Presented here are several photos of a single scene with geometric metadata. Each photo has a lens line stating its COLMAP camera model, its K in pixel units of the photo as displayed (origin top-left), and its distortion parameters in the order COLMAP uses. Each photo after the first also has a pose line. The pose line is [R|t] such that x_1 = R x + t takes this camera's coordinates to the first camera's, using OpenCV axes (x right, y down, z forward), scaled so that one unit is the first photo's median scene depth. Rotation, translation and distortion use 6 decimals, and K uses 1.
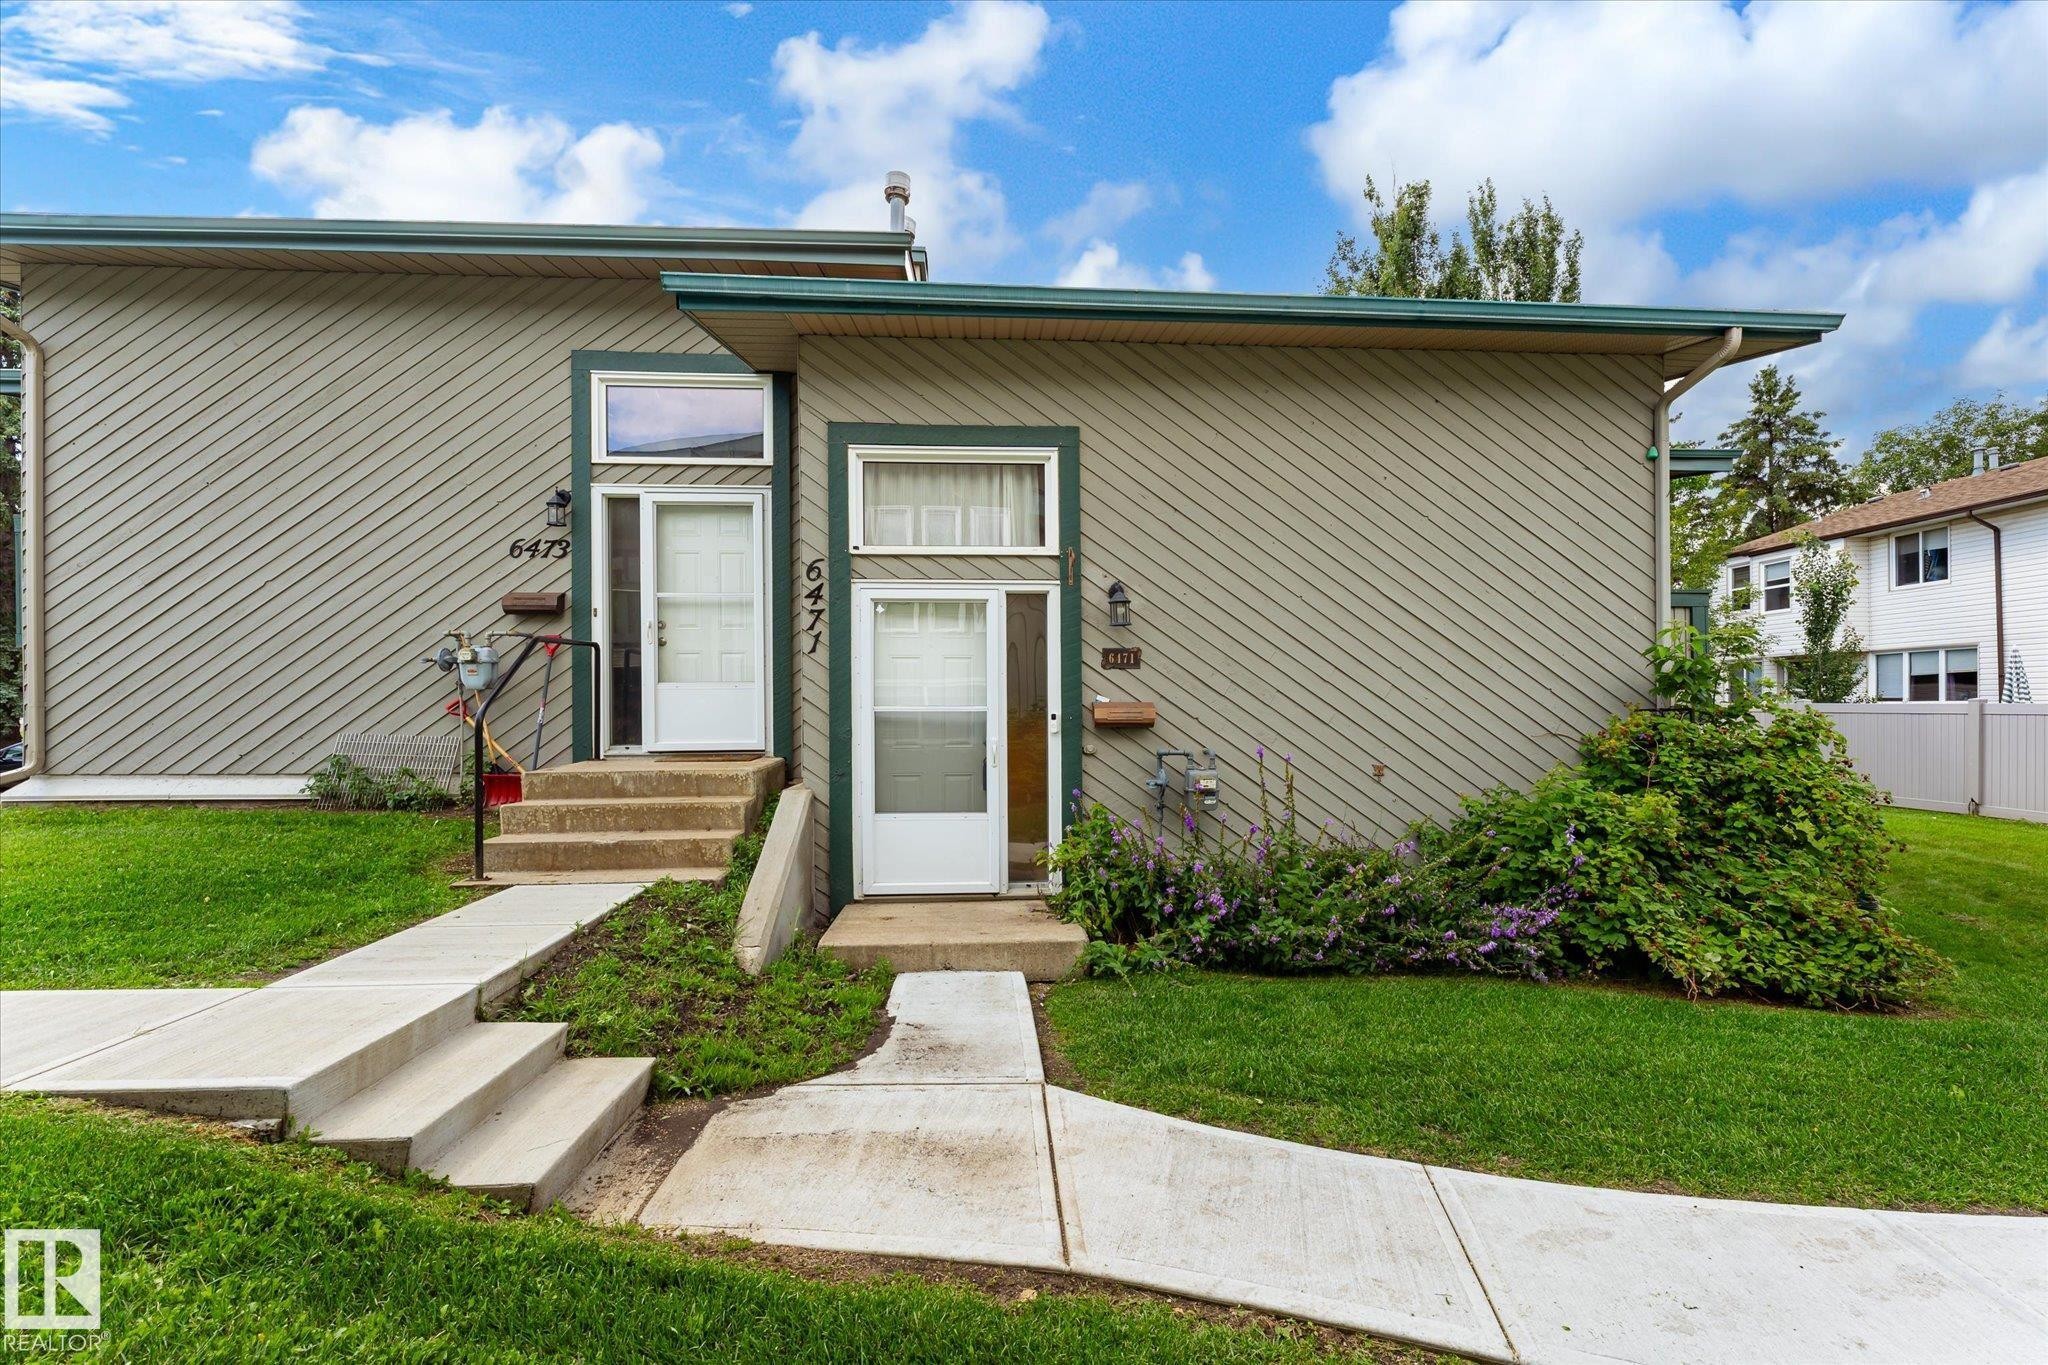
lens RADIAL K [[887.1, 0, 1033.7], [0, 887.1, 709.9], [0, 0, 1]] dist [-0.001409, 0.000254]
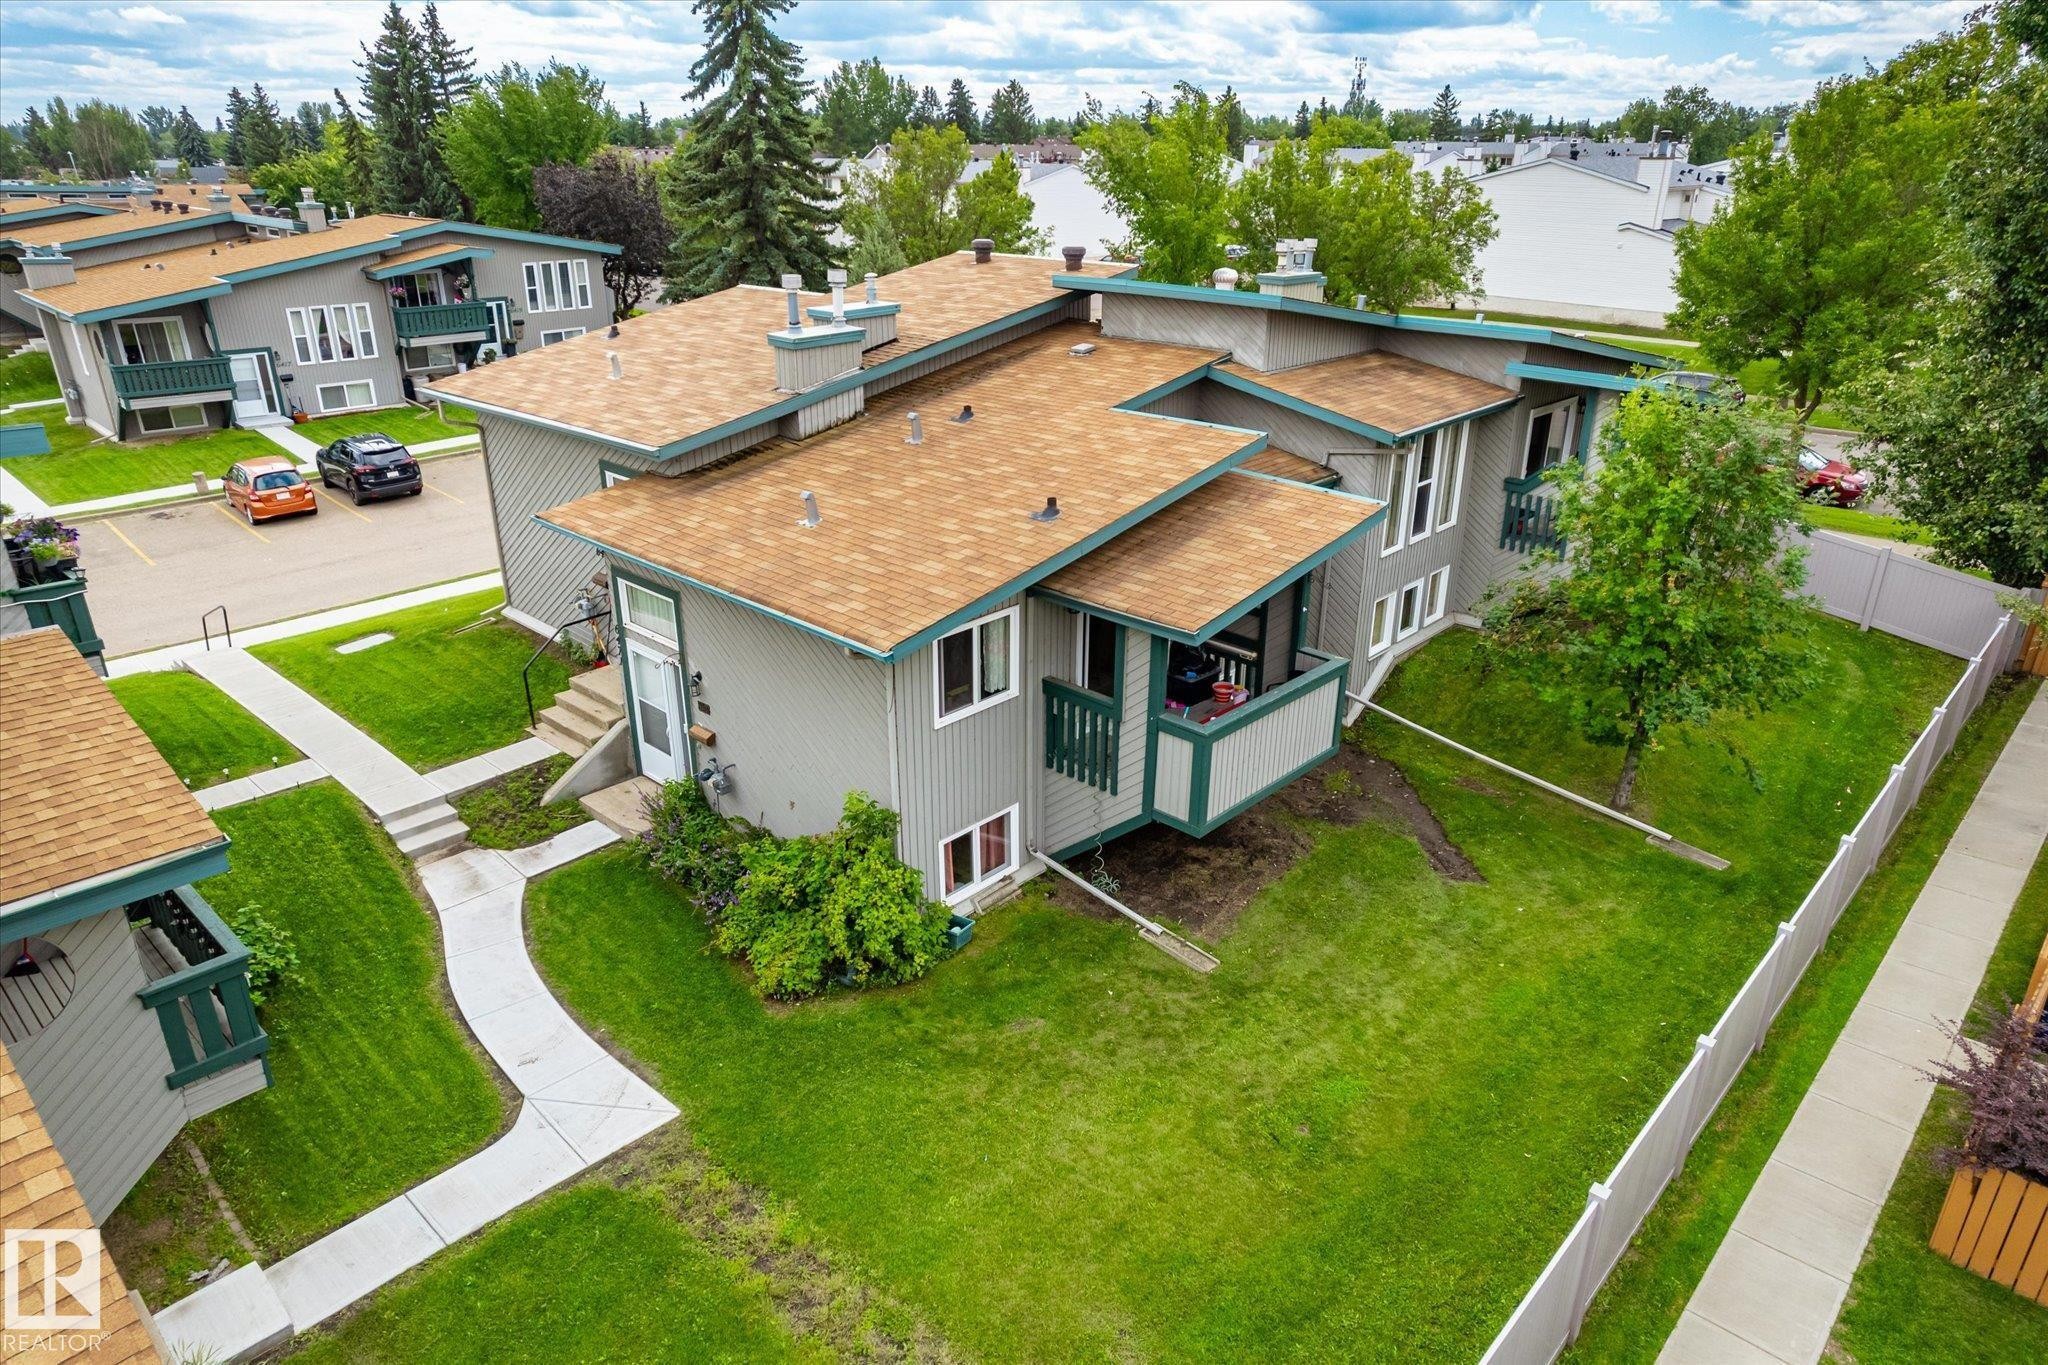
lens RADIAL K [[1265.7, 0, 1024.0], [0, 1265.7, 682.5], [0, 0, 1]] dist [0.003358, 0.000978]
pose [[0.687201, 0.289593, -0.666251, 2.451920], [-0.005195, 0.919047, 0.394115, -1.224722], [0.726448, -0.267375, 0.633075, -0.244046]]
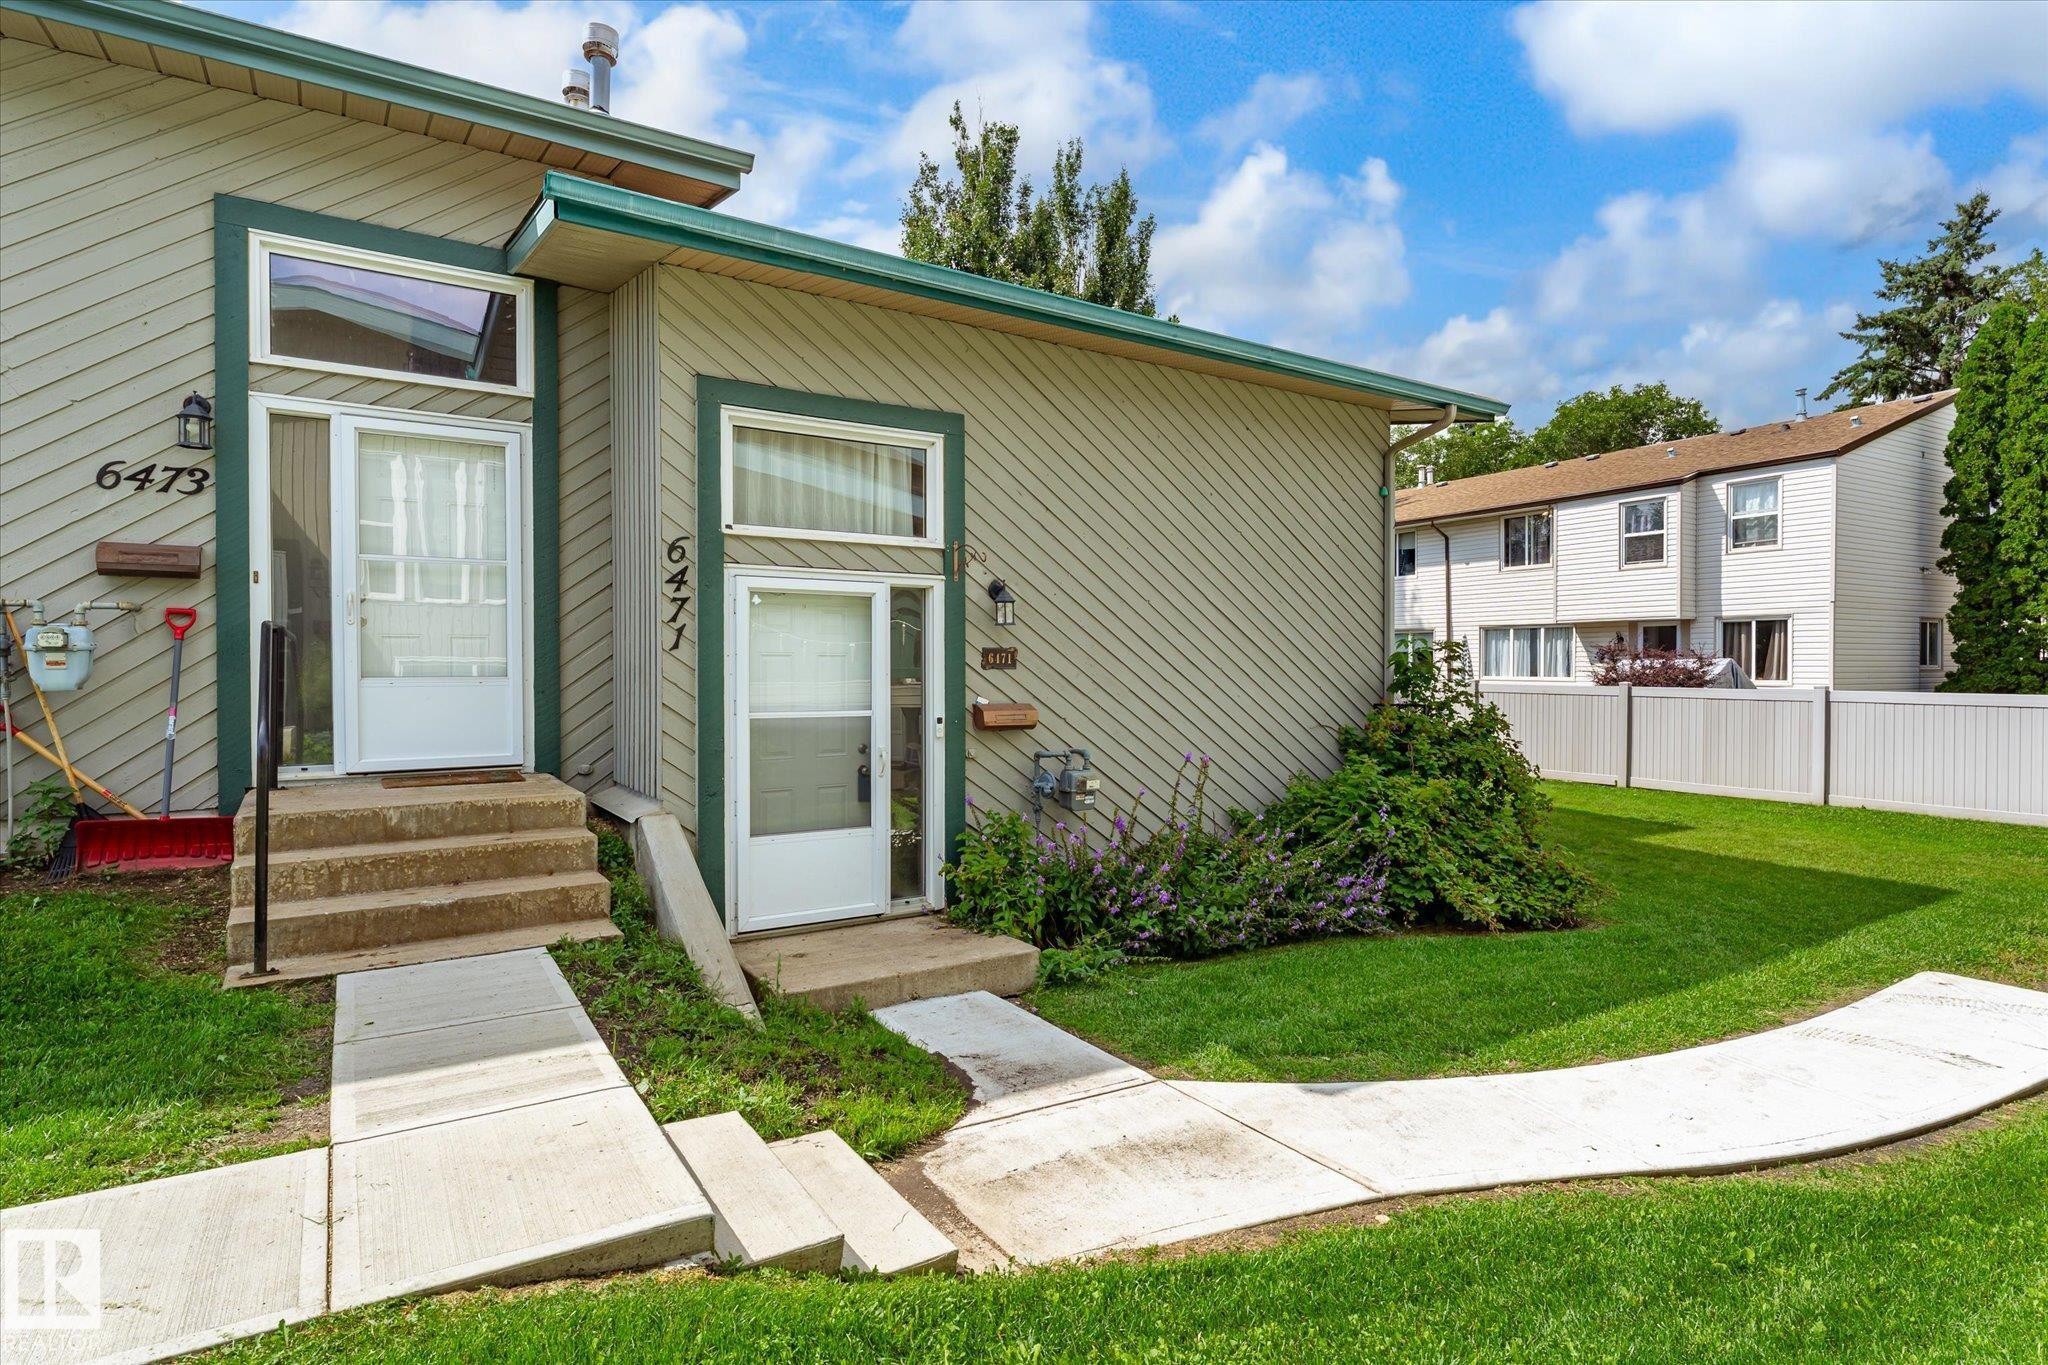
lens RADIAL K [[1056.6, 0, 1024.0], [0, 1056.6, 682.5], [0, 0, 1]] dist [-0.000602, -0.000586]
pose [[0.873561, -0.003538, 0.486701, -0.444008], [-0.002608, 0.999925, 0.011949, -0.046124], [-0.486707, -0.011708, 0.873487, -0.023014]]
